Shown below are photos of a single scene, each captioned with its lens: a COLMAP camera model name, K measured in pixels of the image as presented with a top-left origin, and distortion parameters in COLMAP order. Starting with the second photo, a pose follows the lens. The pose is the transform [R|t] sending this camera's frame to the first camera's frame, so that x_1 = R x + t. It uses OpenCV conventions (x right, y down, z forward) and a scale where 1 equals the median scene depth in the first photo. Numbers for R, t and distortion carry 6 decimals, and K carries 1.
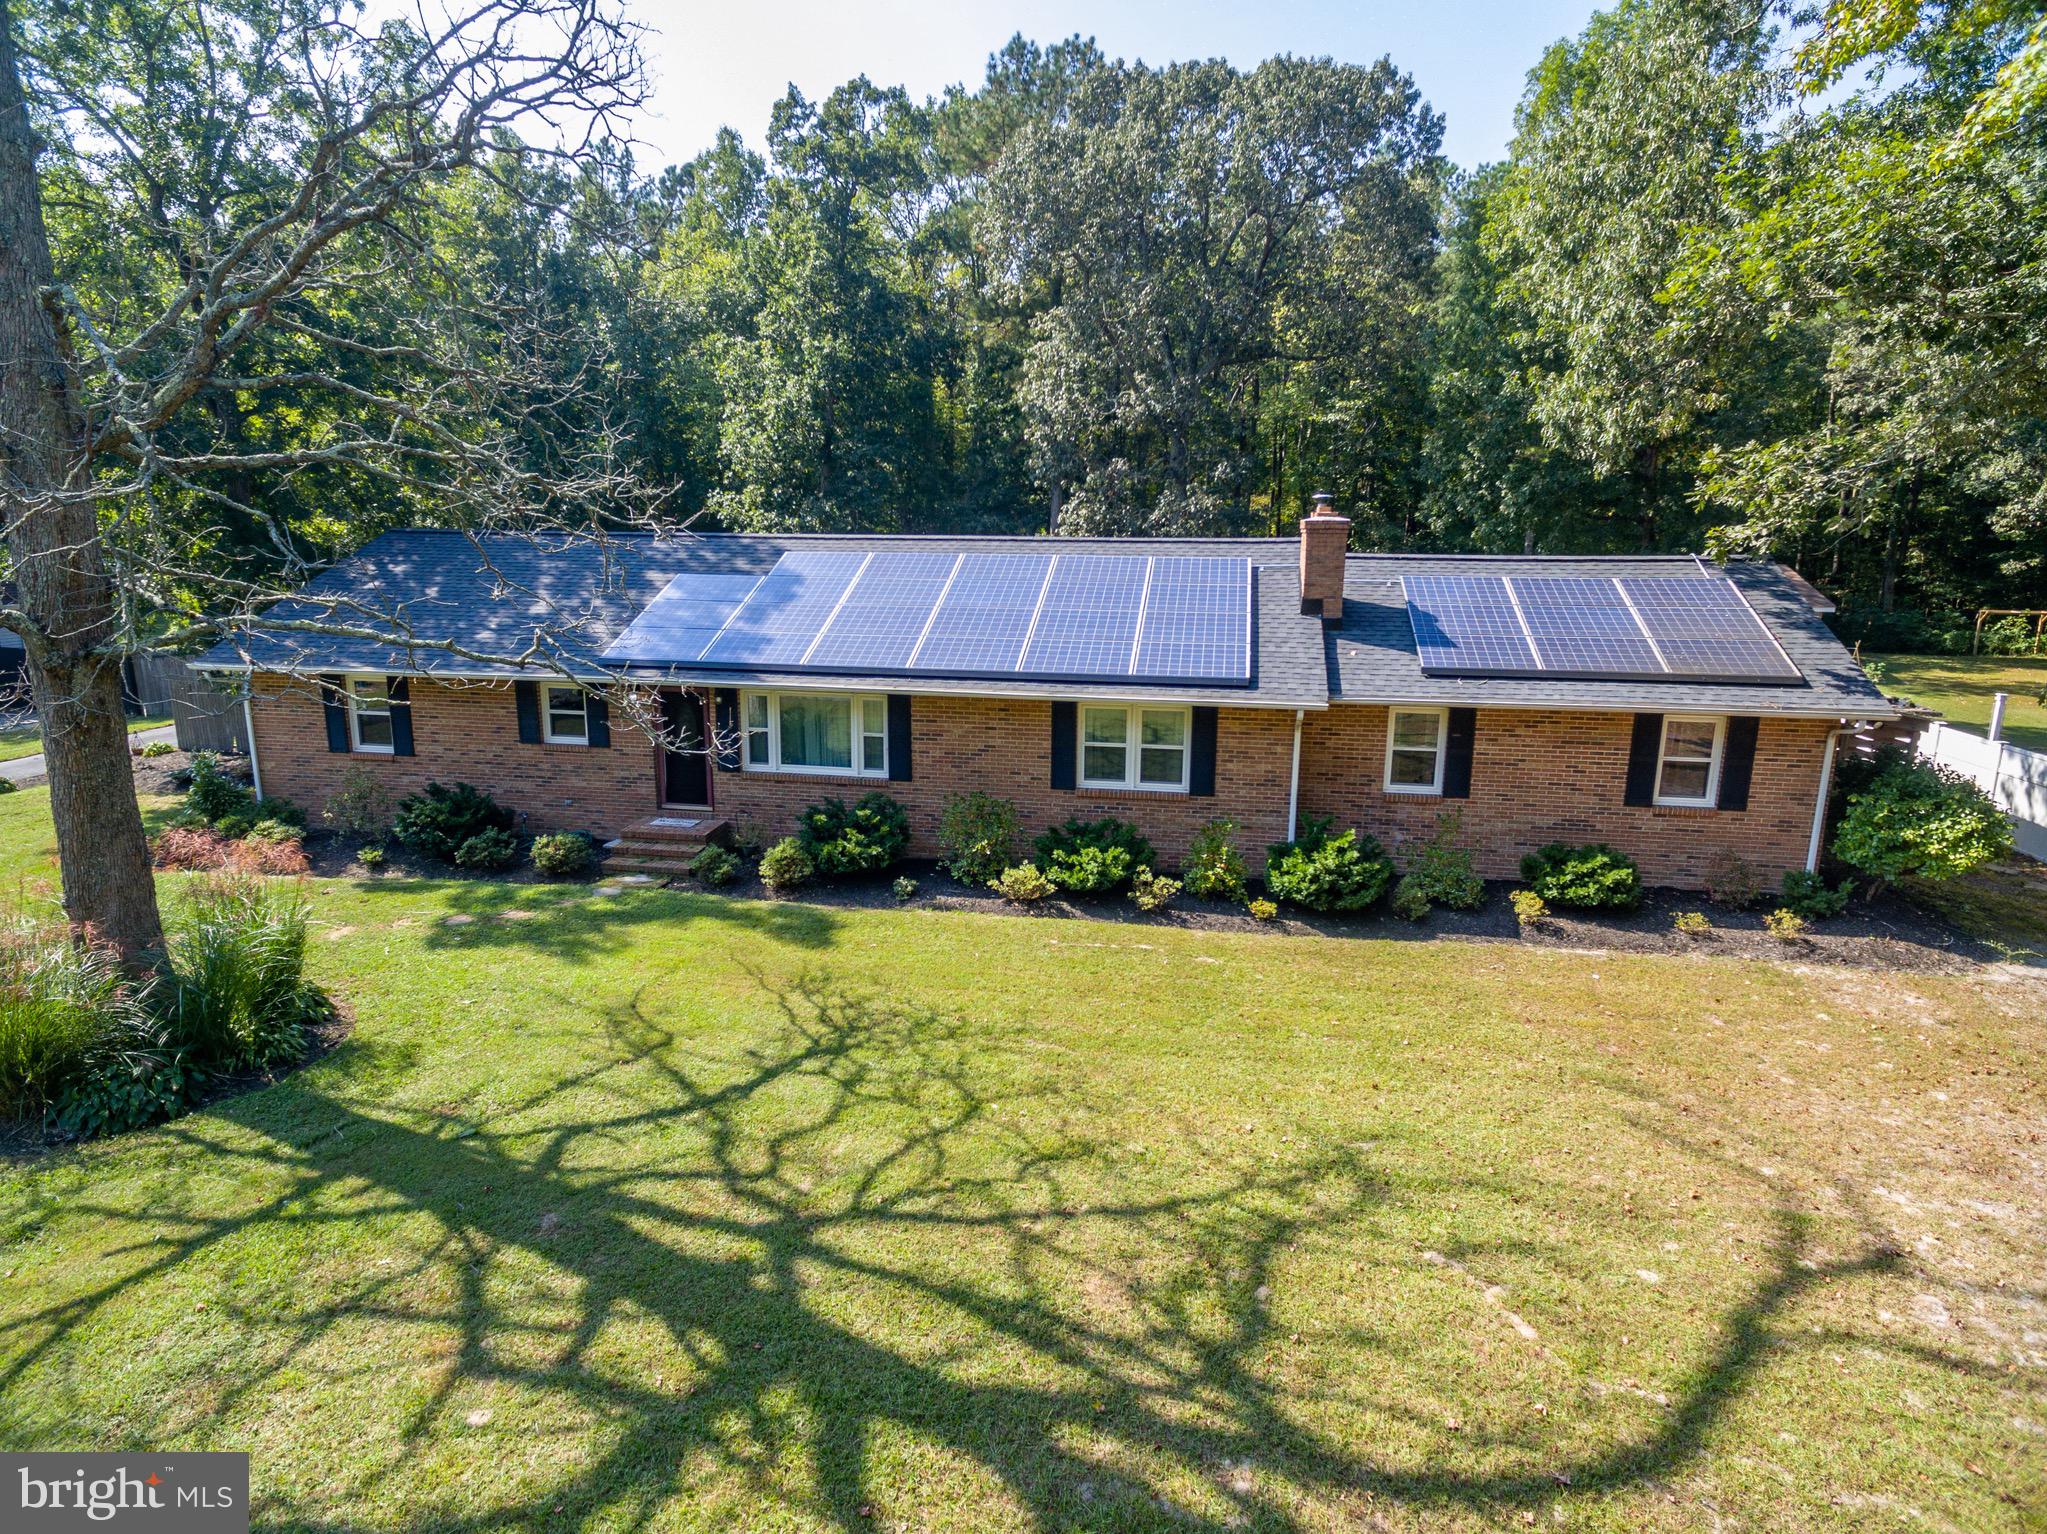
lens RADIAL K [[1178.2, 0, 1012.7], [0, 1178.2, 772.4], [0, 0, 1]] dist [0.006573, 0.001931]
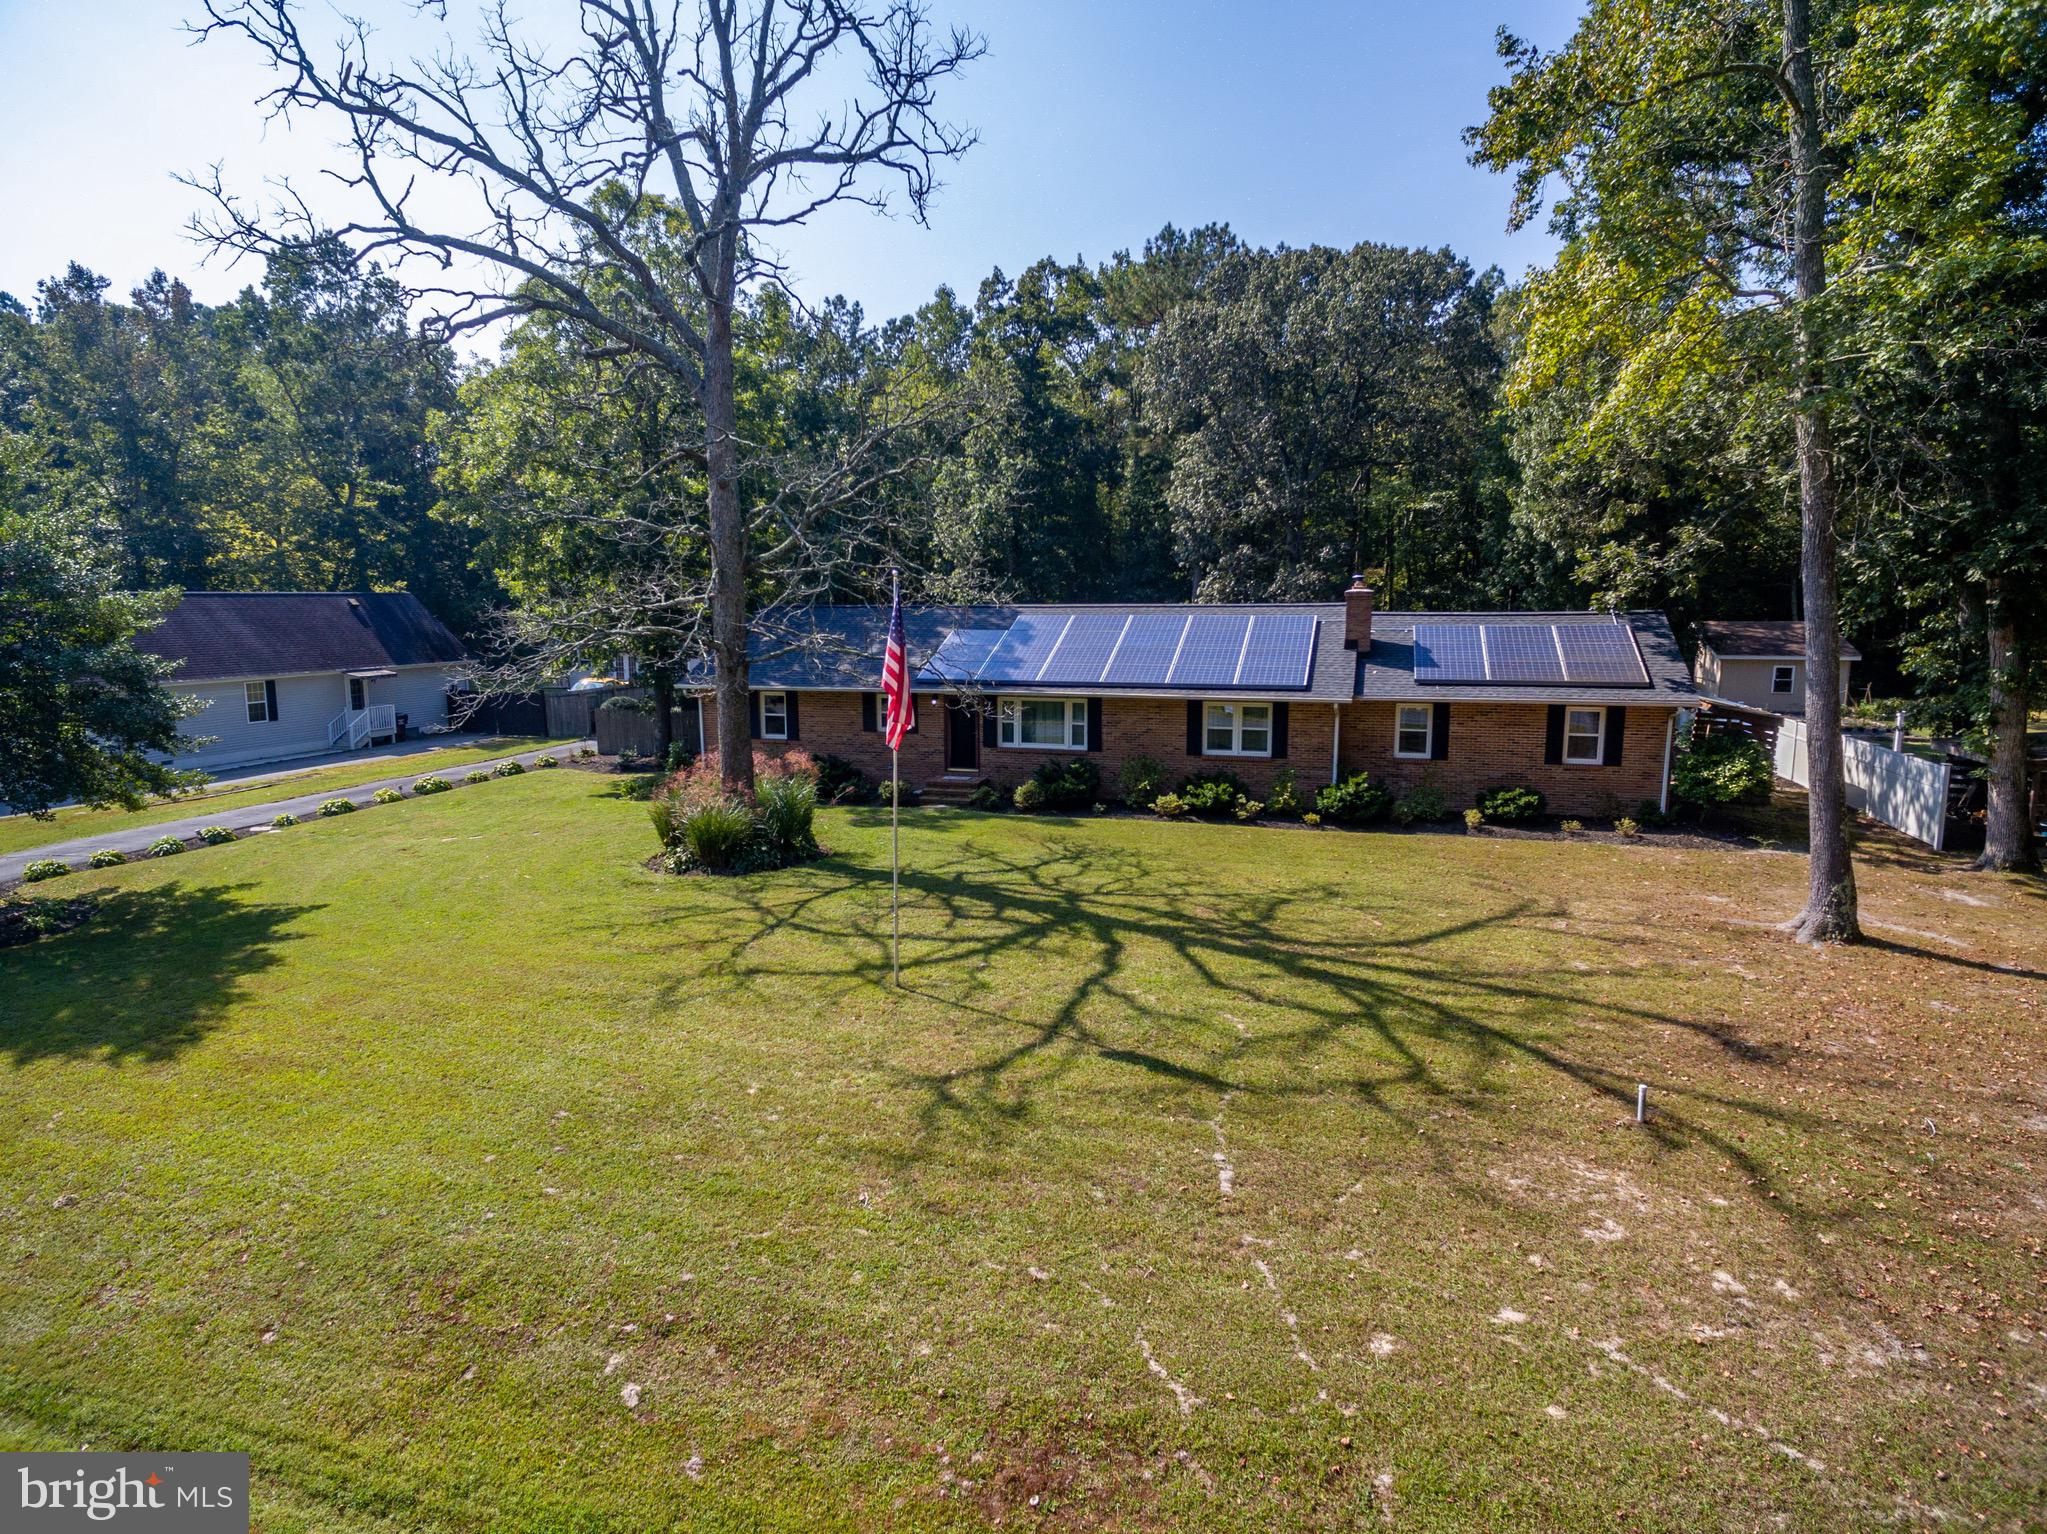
lens RADIAL K [[1193.1, 0, 991.9], [0, 1193.1, 798.1], [0, 0, 1]] dist [0.003956, 0.000722]
pose [[0.990769, 0.009191, -0.135247, -0.011550], [-0.014601, 0.999130, -0.039062, 0.145516], [0.134770, 0.040676, 0.990042, -0.699842]]
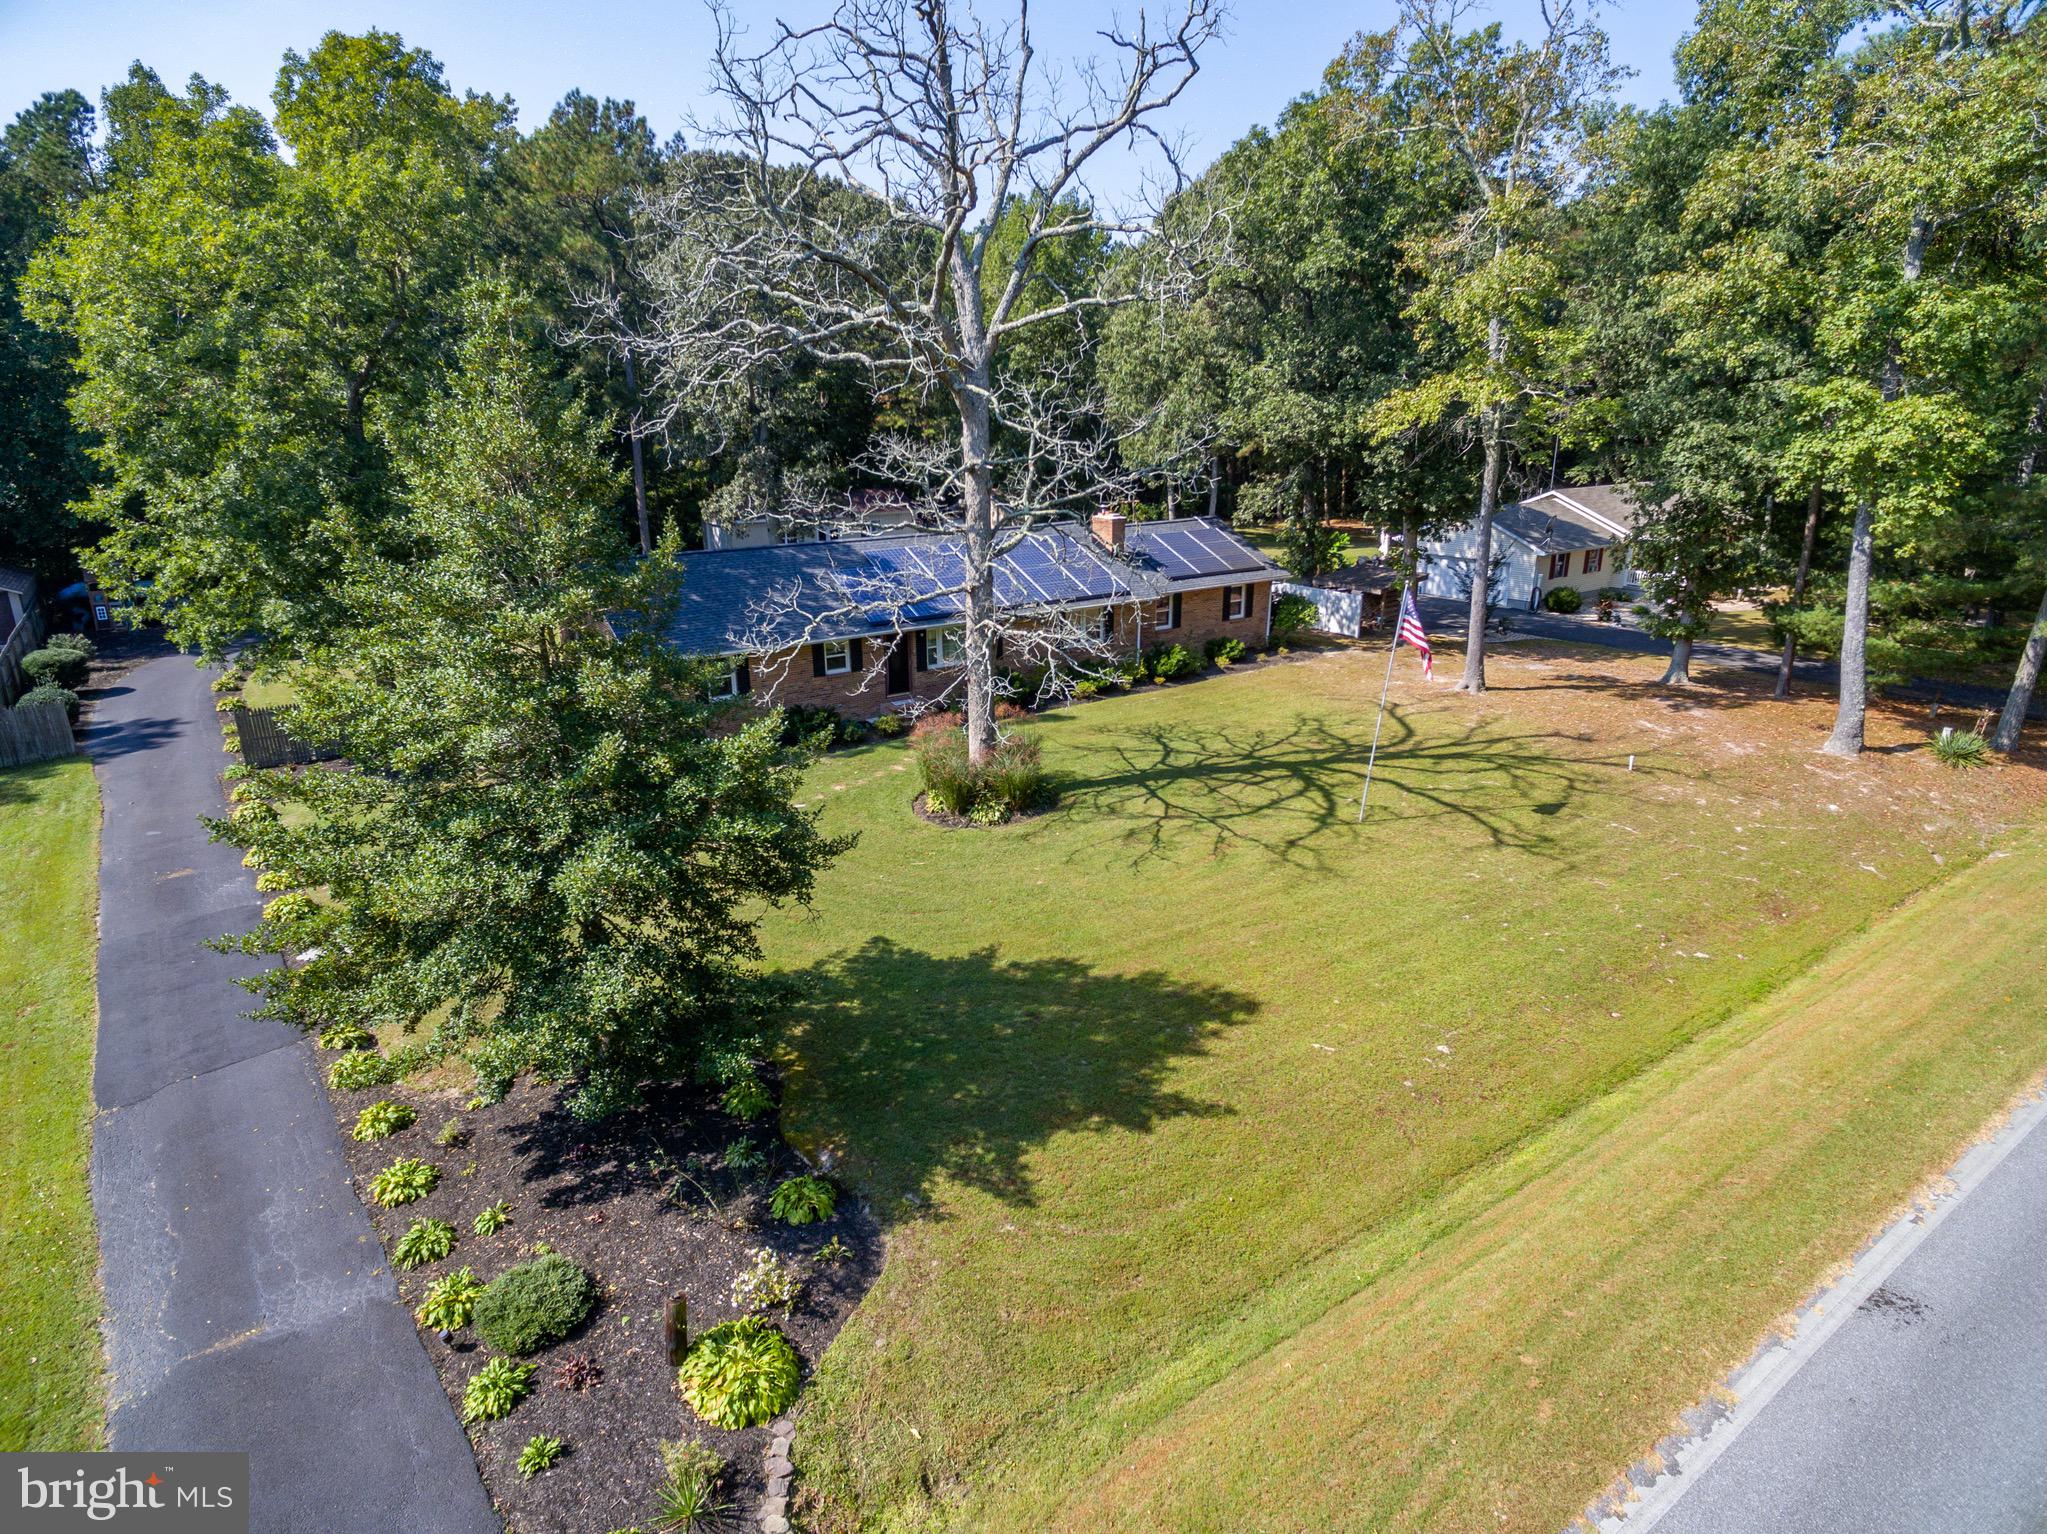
lens RADIAL K [[1178.2, 0, 1012.7], [0, 1178.2, 772.4], [0, 0, 1]] dist [0.006573, 0.001931]
pose [[0.711302, -0.229061, 0.664515, -1.614440], [0.159079, 0.973340, 0.165235, -0.150144], [-0.684649, -0.011822, 0.728778, -0.604878]]
